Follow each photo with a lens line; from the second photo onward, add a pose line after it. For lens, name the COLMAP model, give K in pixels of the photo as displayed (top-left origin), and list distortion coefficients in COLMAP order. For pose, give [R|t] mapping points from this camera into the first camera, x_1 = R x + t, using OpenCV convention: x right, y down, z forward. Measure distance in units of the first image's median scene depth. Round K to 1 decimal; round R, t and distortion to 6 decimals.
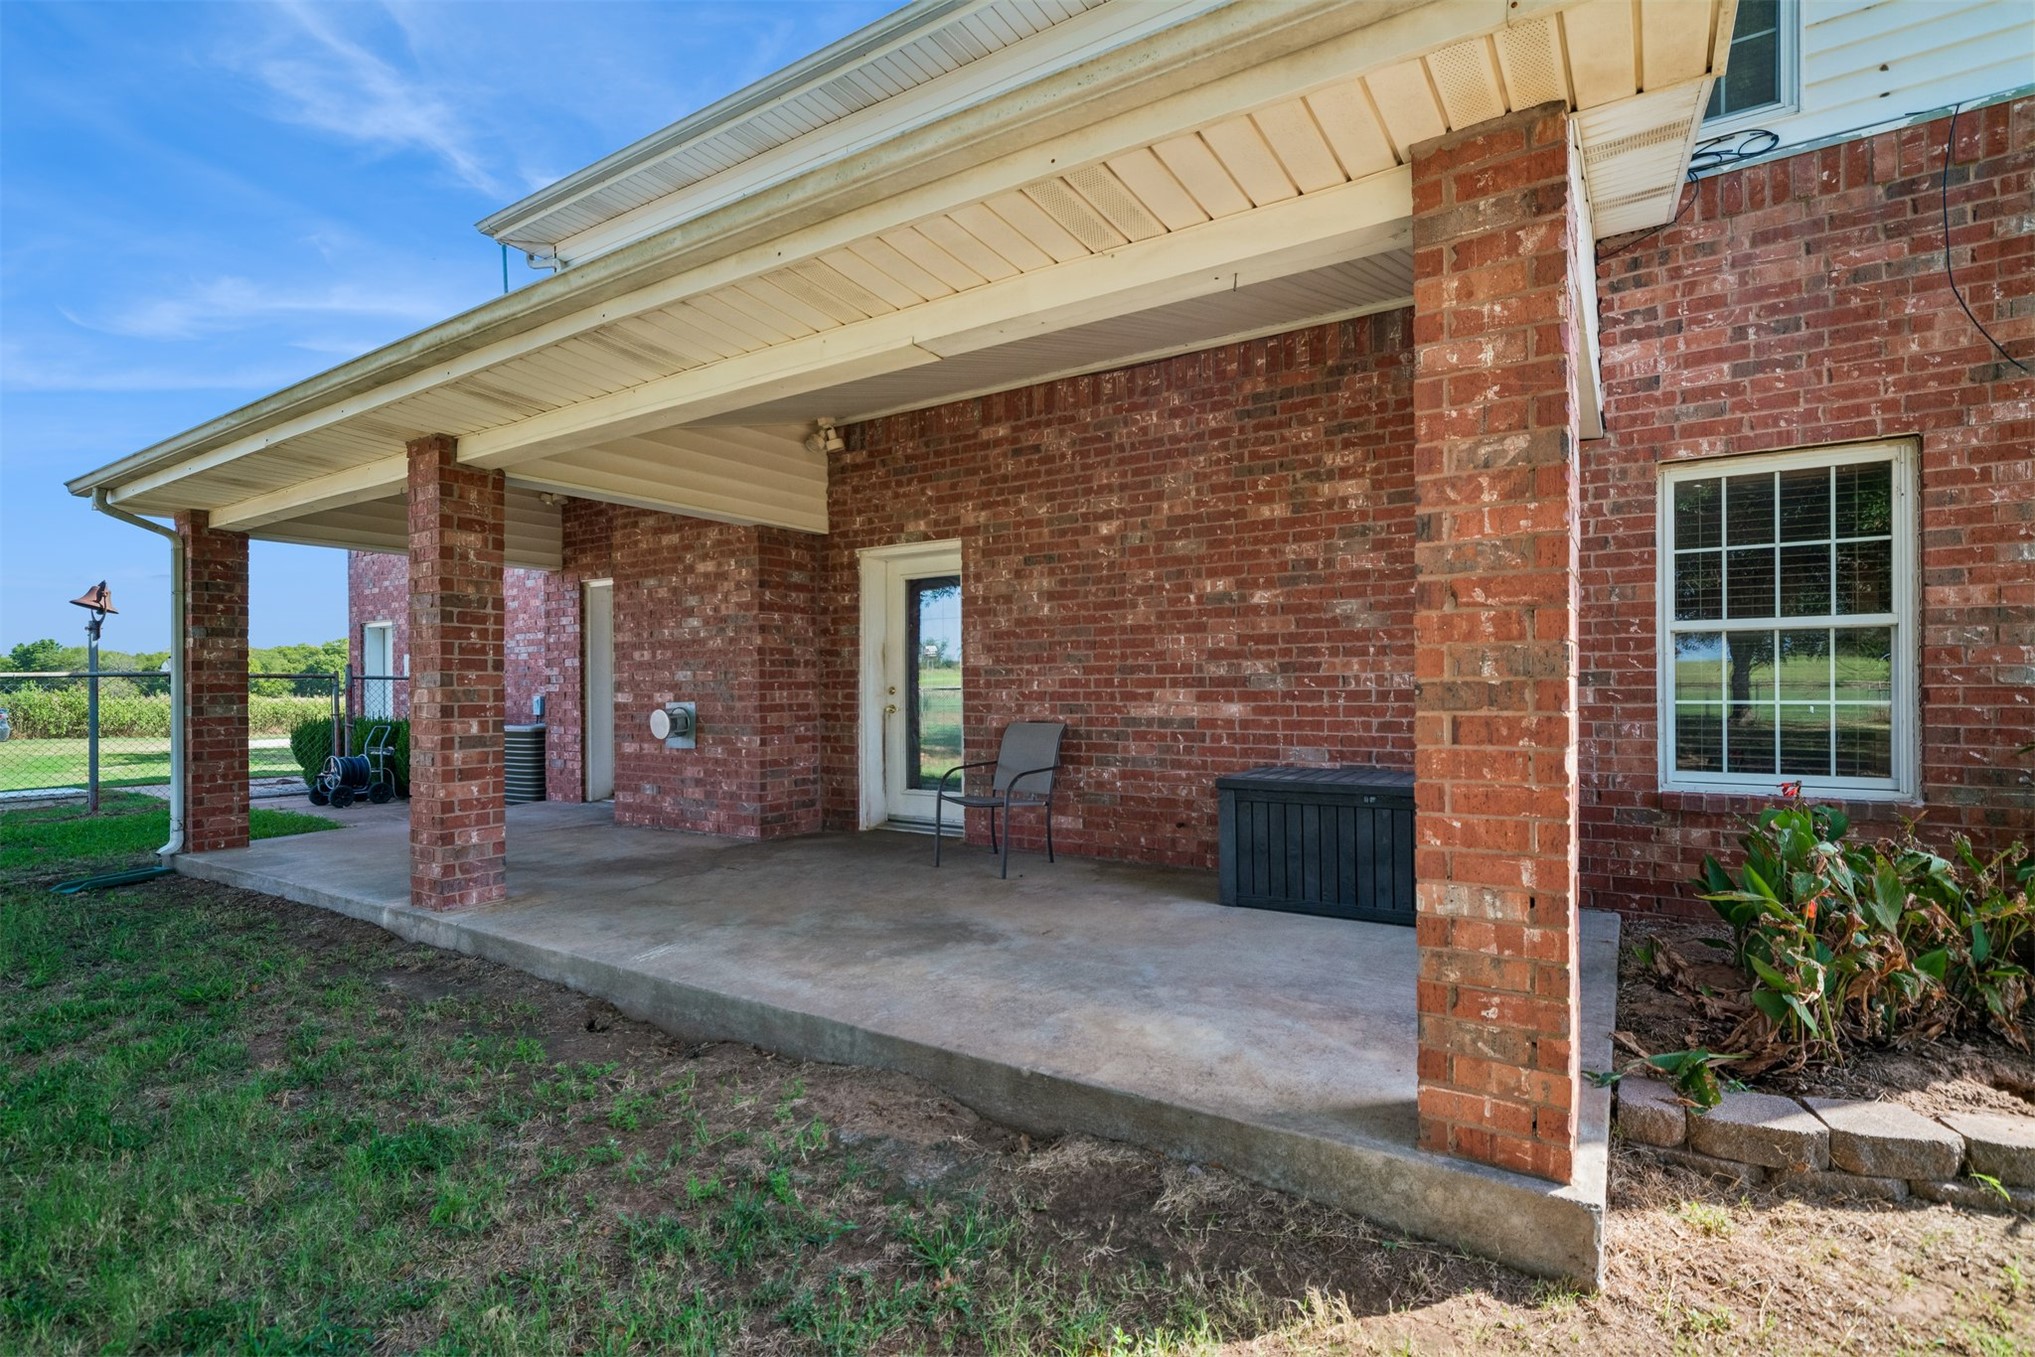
lens RADIAL K [[962.9, 0, 1027.7], [0, 962.9, 686.6], [0, 0, 1]] dist [0.002081, 0.000244]
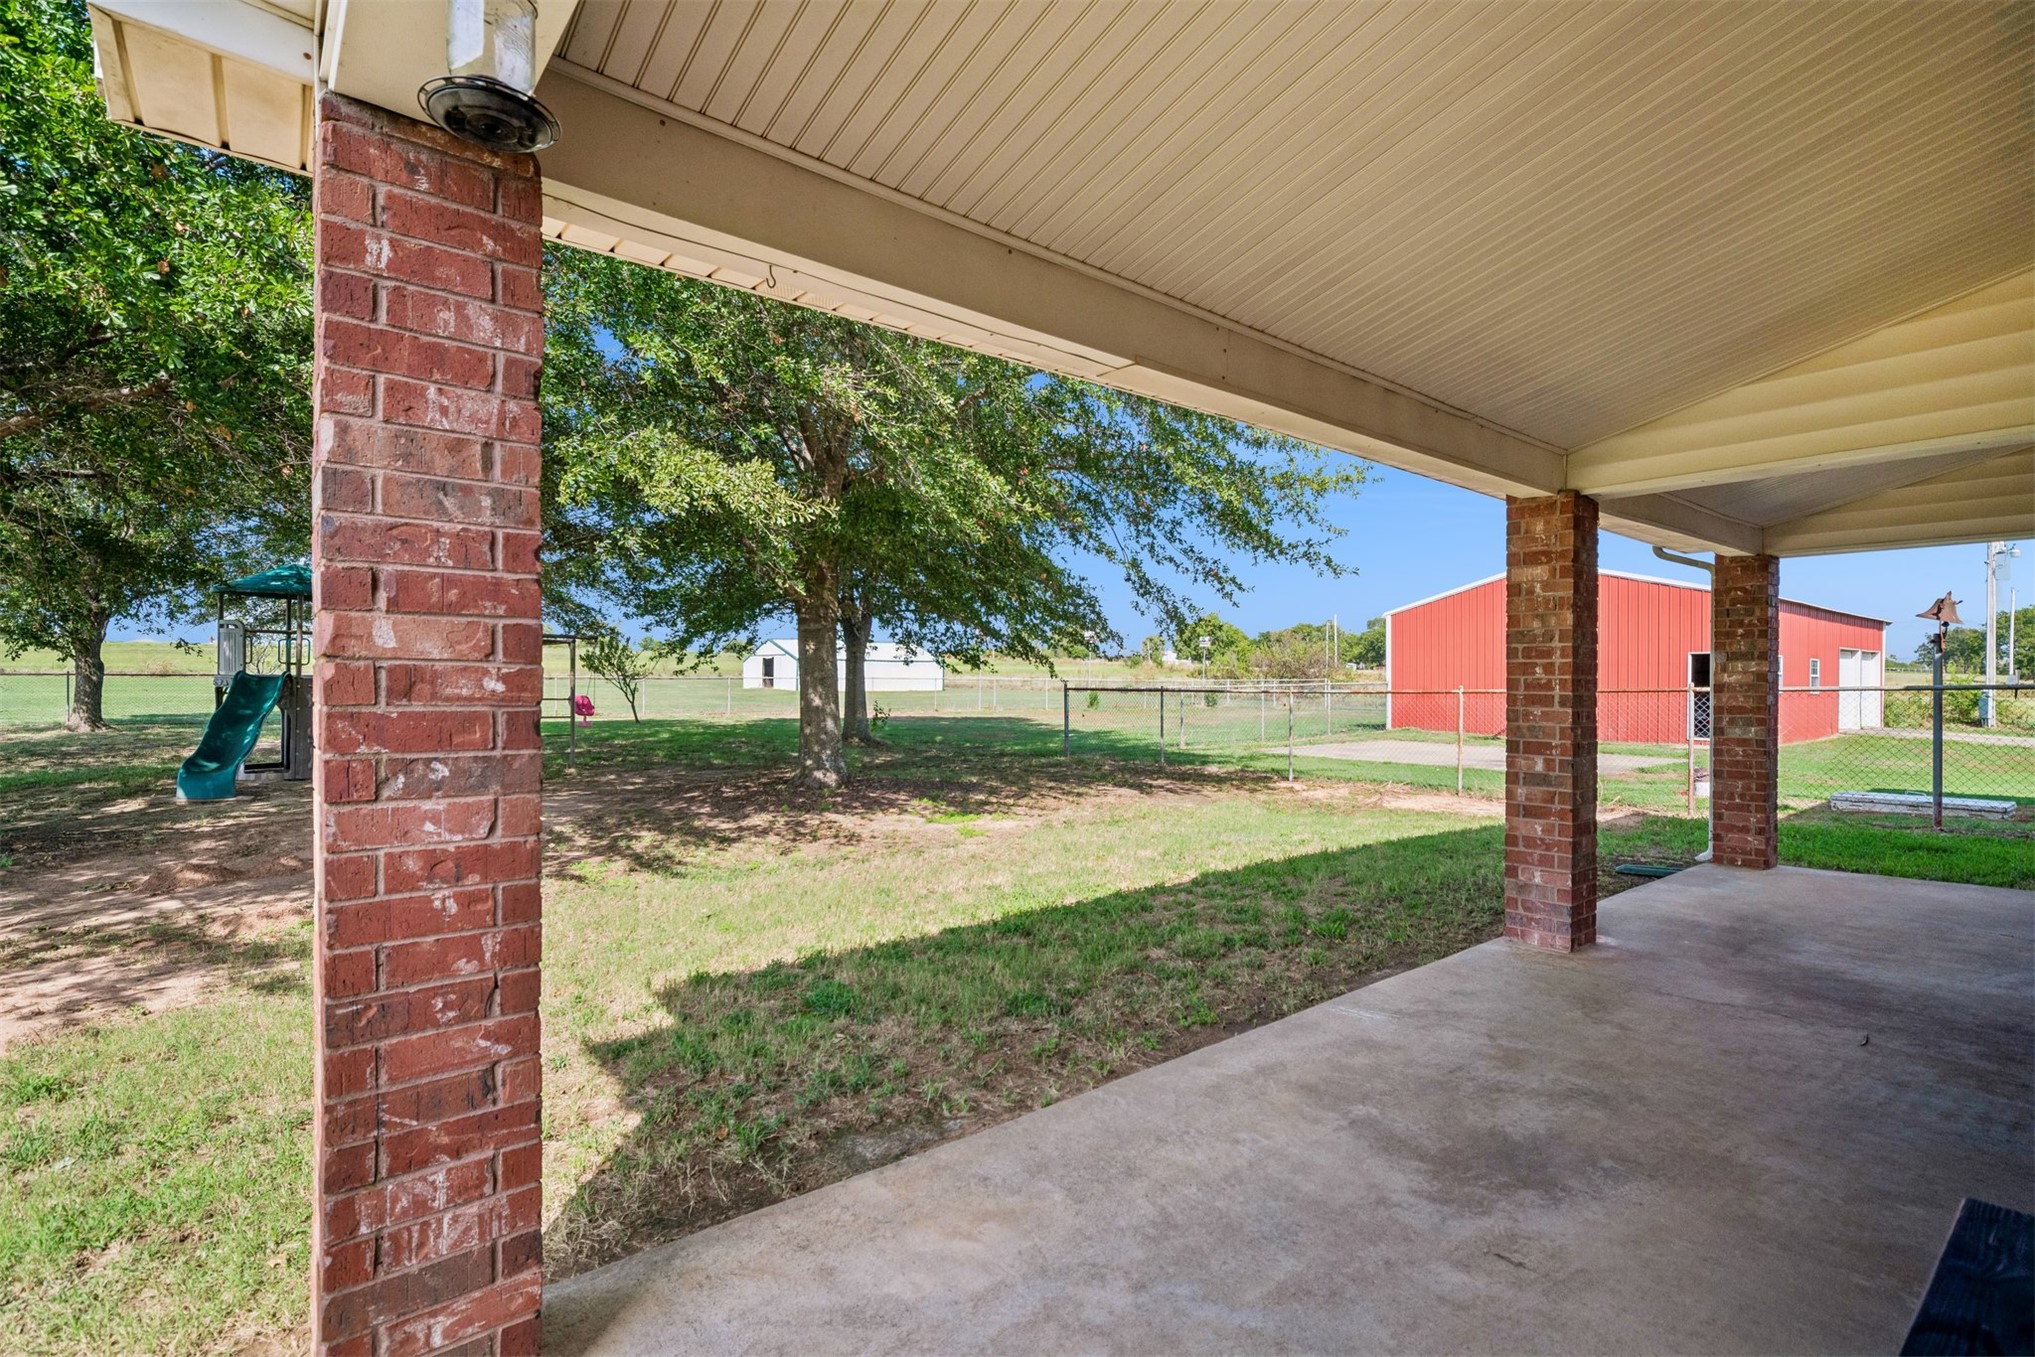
lens RADIAL K [[962.9, 0, 1029.3], [0, 962.9, 679.7], [0, 0, 1]] dist [0.002081, 0.000244]
pose [[-0.306465, 0.001053, -0.951881, 0.515541], [0.003394, 0.999994, 0.000014, -0.045883], [0.951876, -0.003226, -0.306466, 0.813129]]
